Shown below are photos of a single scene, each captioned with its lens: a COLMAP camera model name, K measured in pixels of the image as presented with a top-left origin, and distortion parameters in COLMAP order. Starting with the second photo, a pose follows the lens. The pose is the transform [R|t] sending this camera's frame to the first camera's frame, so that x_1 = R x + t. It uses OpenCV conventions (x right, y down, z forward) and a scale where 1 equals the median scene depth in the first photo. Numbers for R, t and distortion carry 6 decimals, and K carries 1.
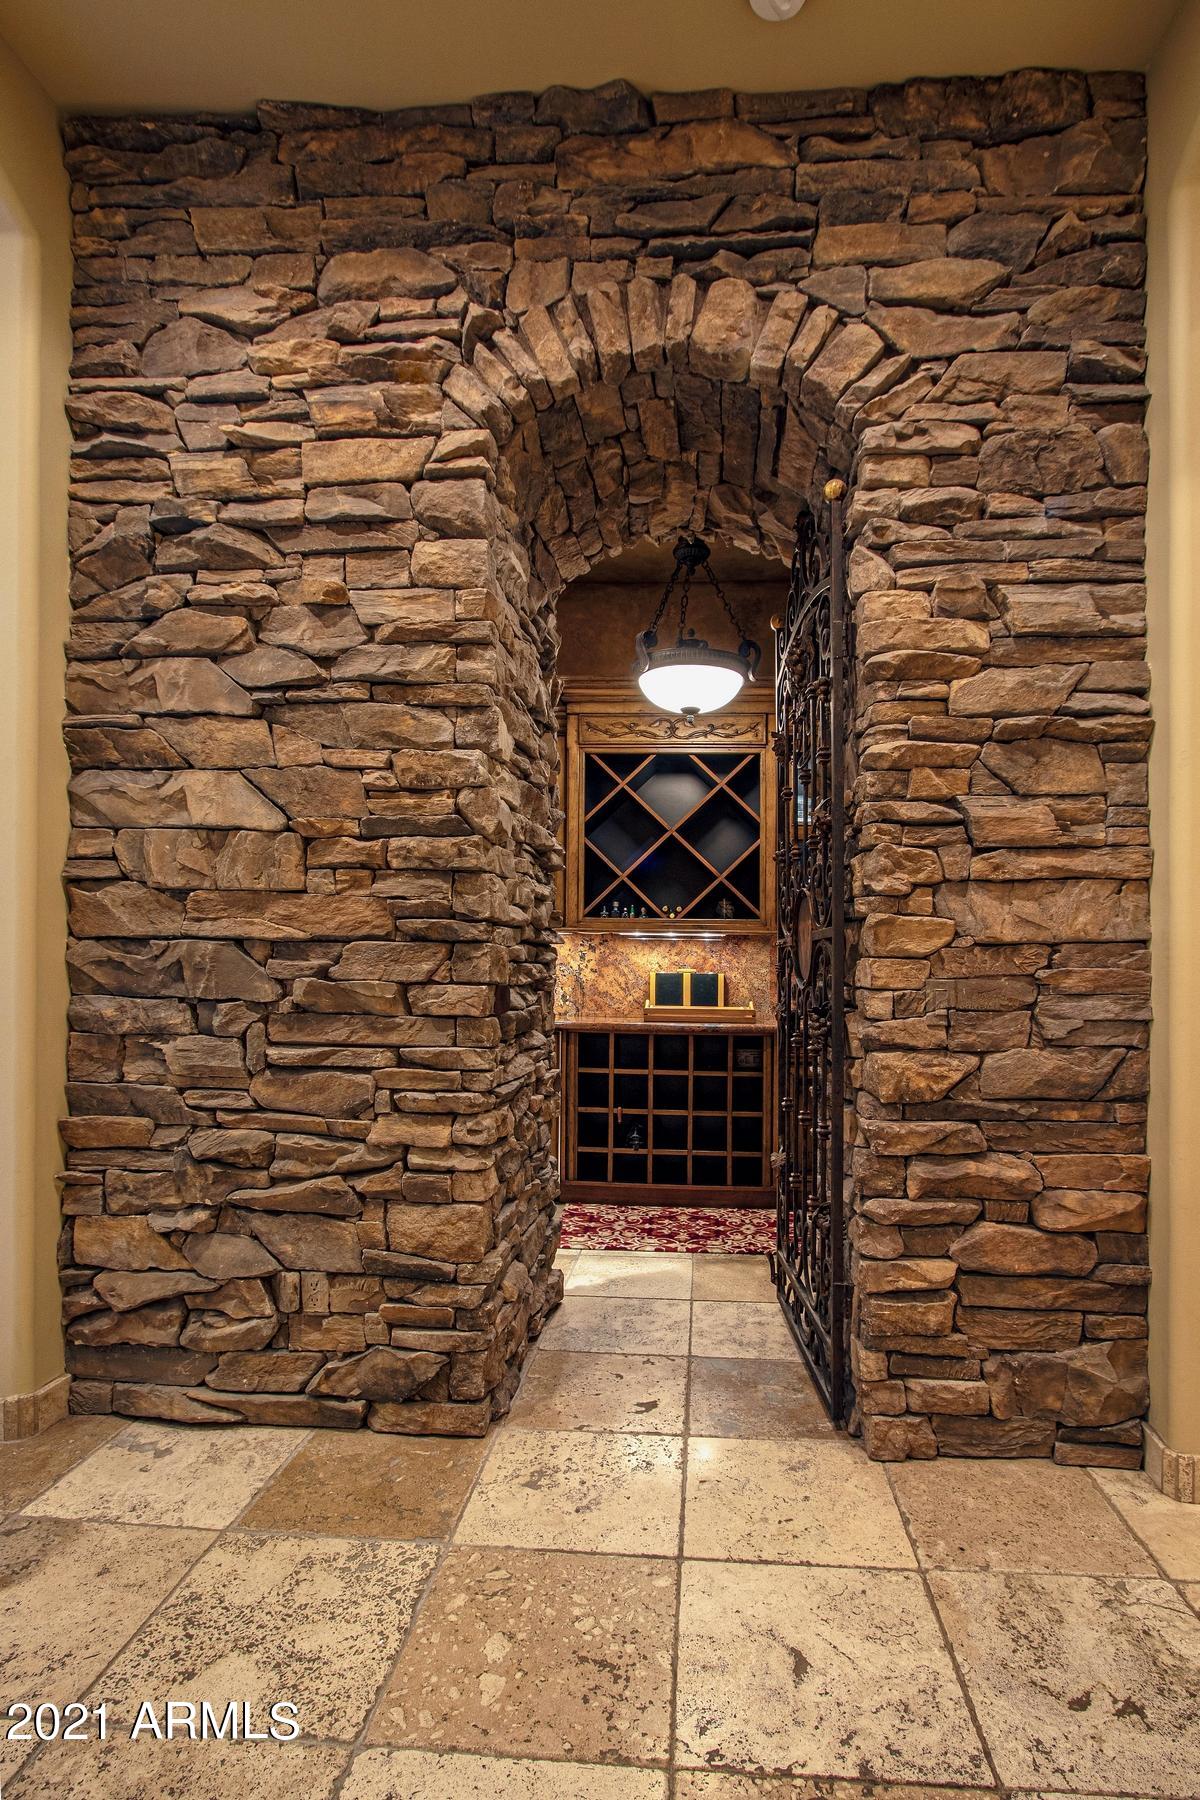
lens RADIAL K [[831.2, 0, 648.2], [0, 831.2, 947.9], [0, 0, 1]] dist [-0.017291, 0.000569]
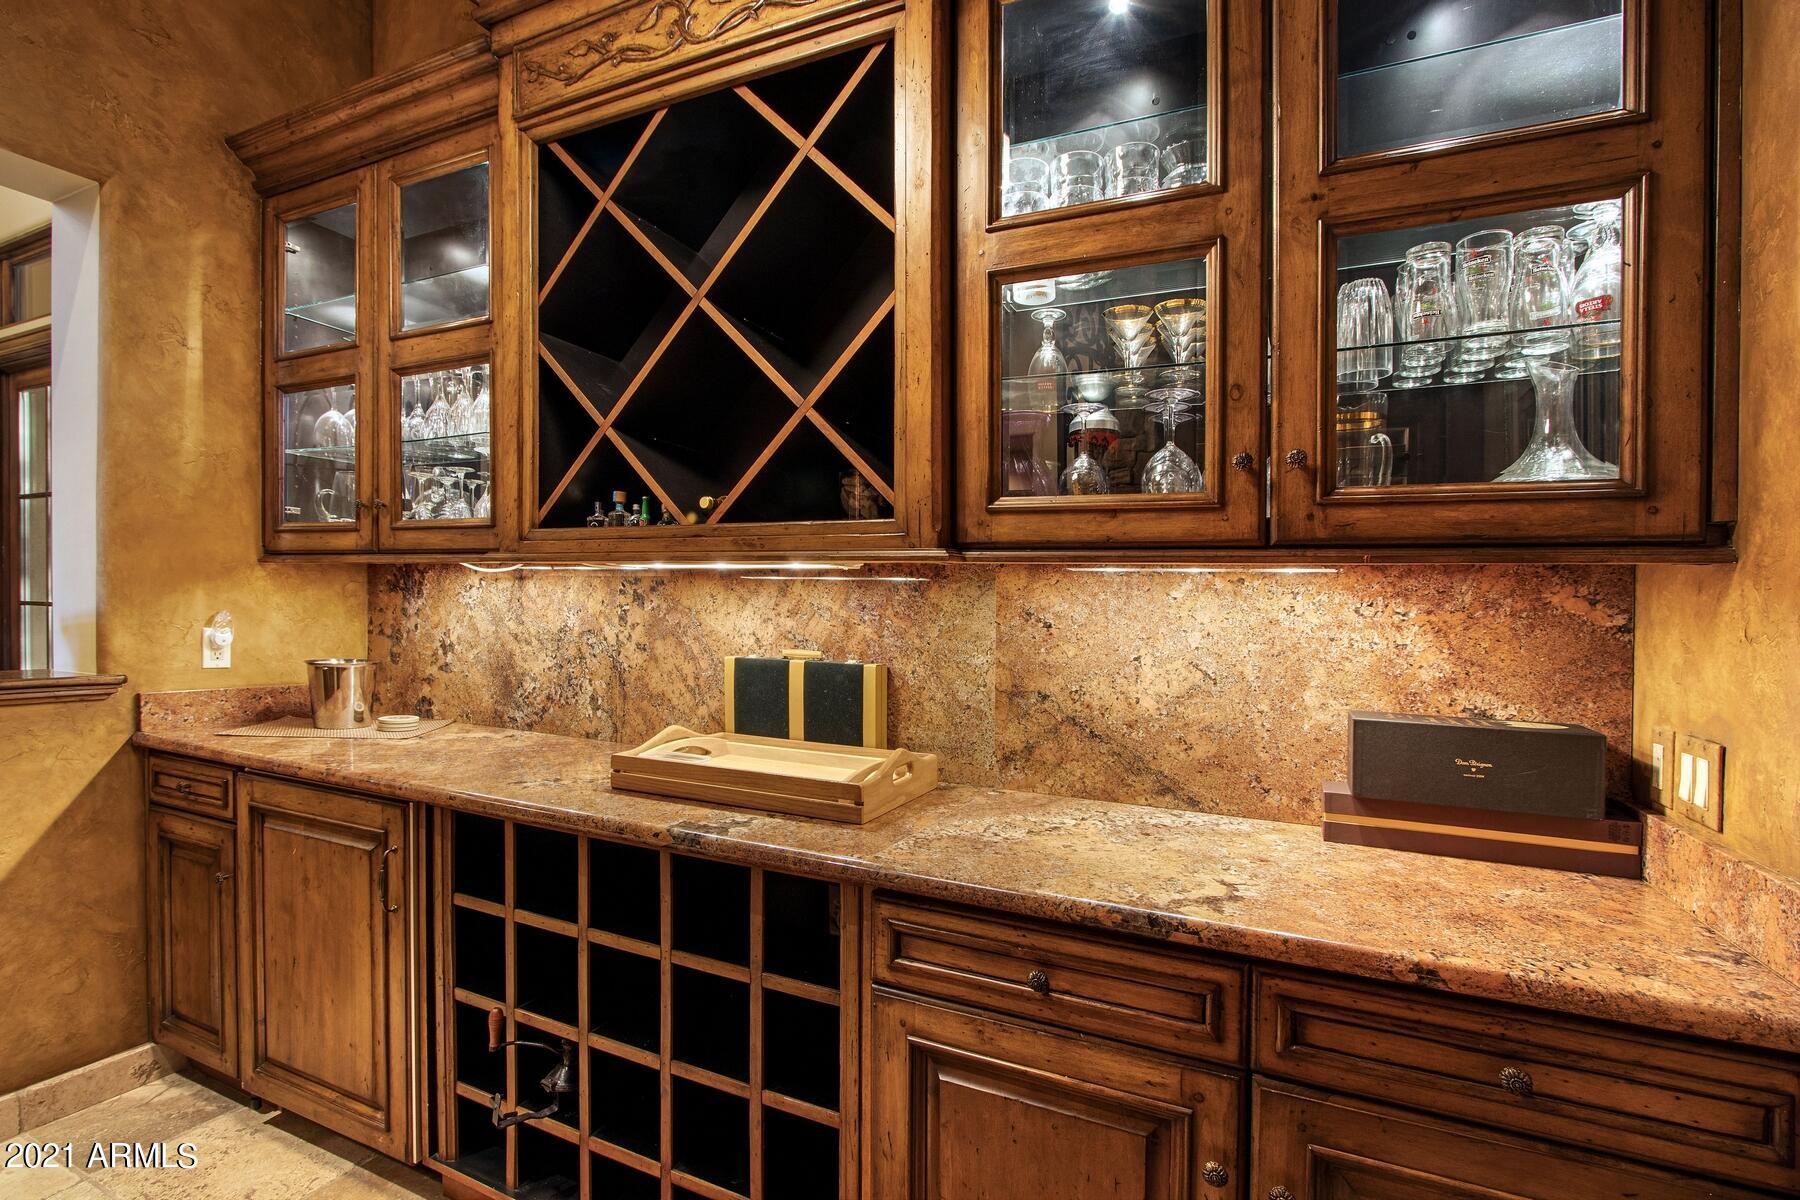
lens RADIAL K [[831.2, 0, 892.3], [0, 831.2, 613.3], [0, 0, 1]] dist [-0.017291, 0.000569]
pose [[0.936600, 0.007226, -0.350325, 0.242168], [0.000750, 0.999744, 0.022628, -0.001977], [0.350399, -0.021456, 0.936355, 0.650003]]
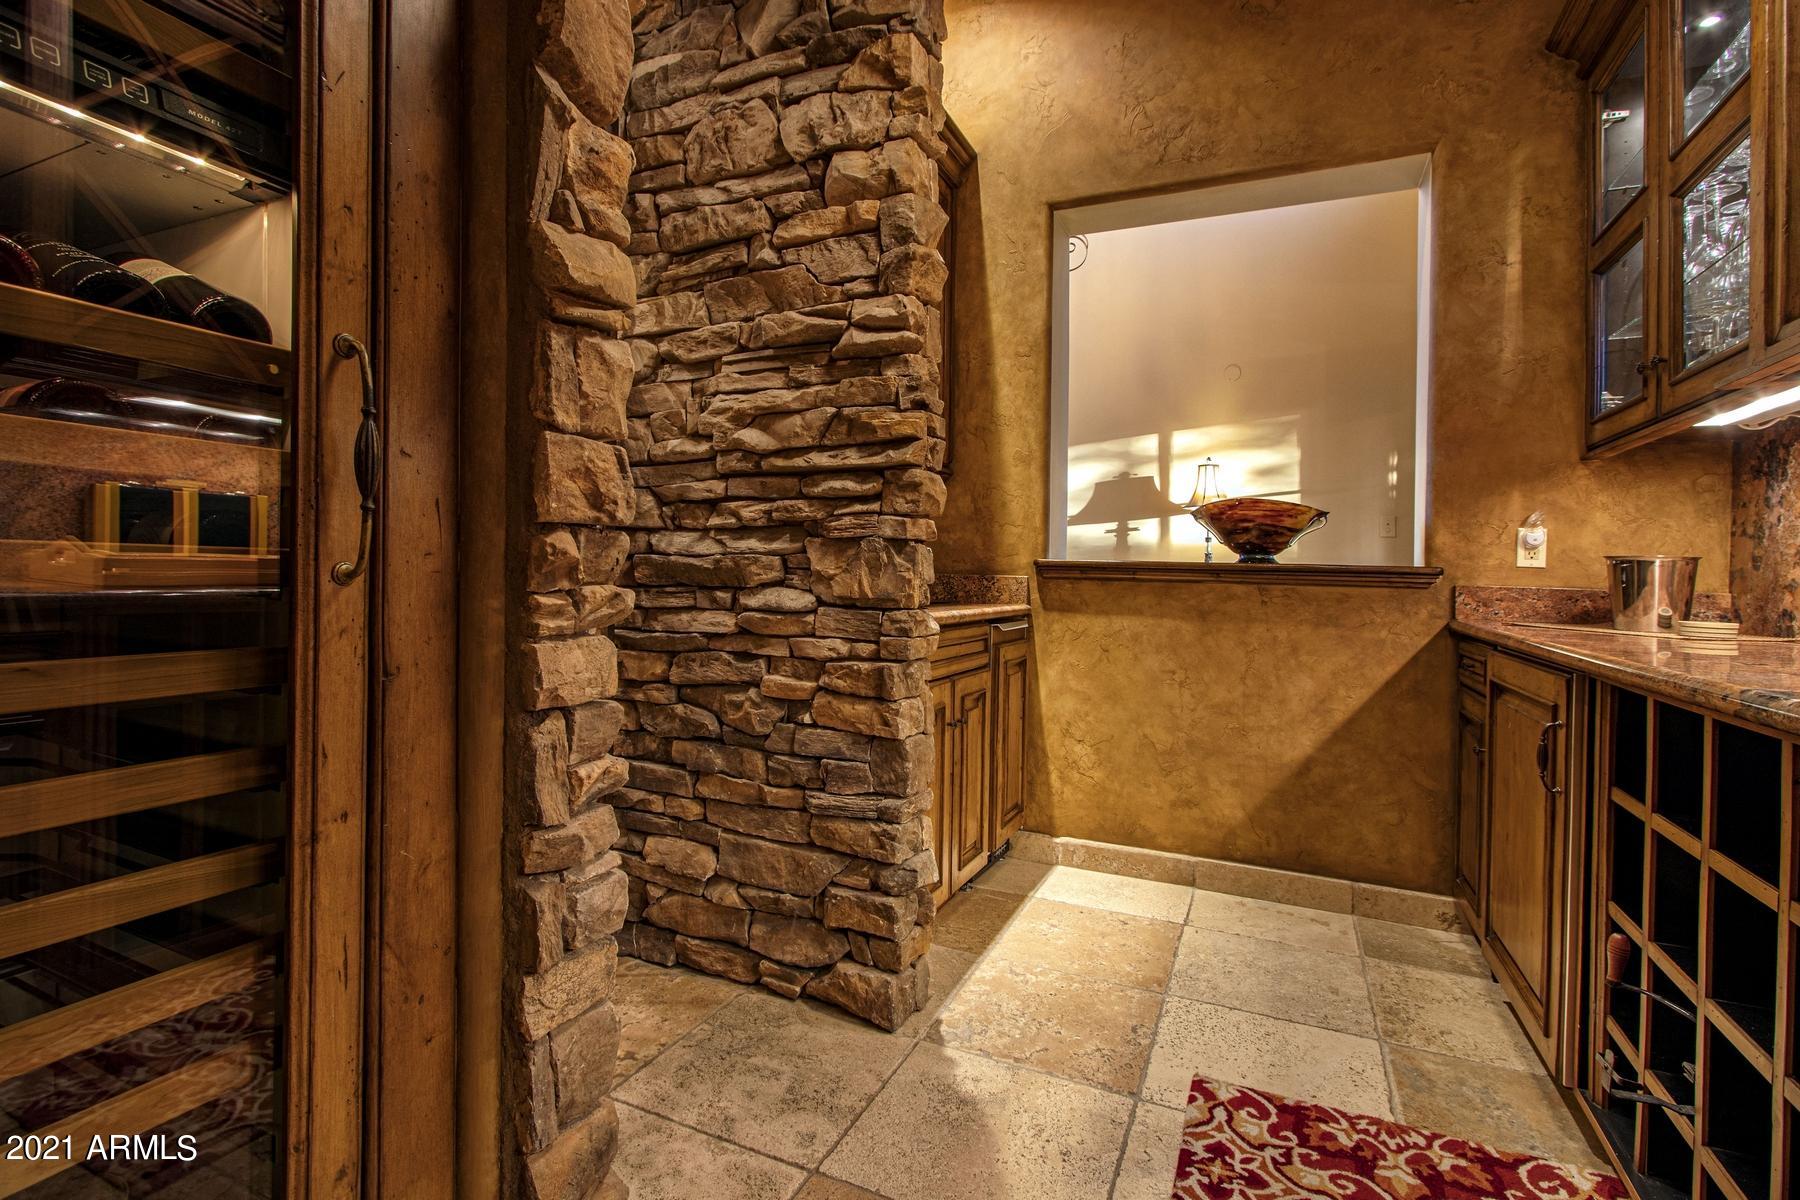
lens RADIAL K [[831.2, 0, 883.6], [0, 831.2, 599.3], [0, 0, 1]] dist [-0.017291, 0.000569]
pose [[-0.339893, 0.010663, -0.940404, 0.307621], [0.005593, 0.999941, 0.009317, 0.061110], [0.940447, -0.002093, -0.339933, 0.780561]]
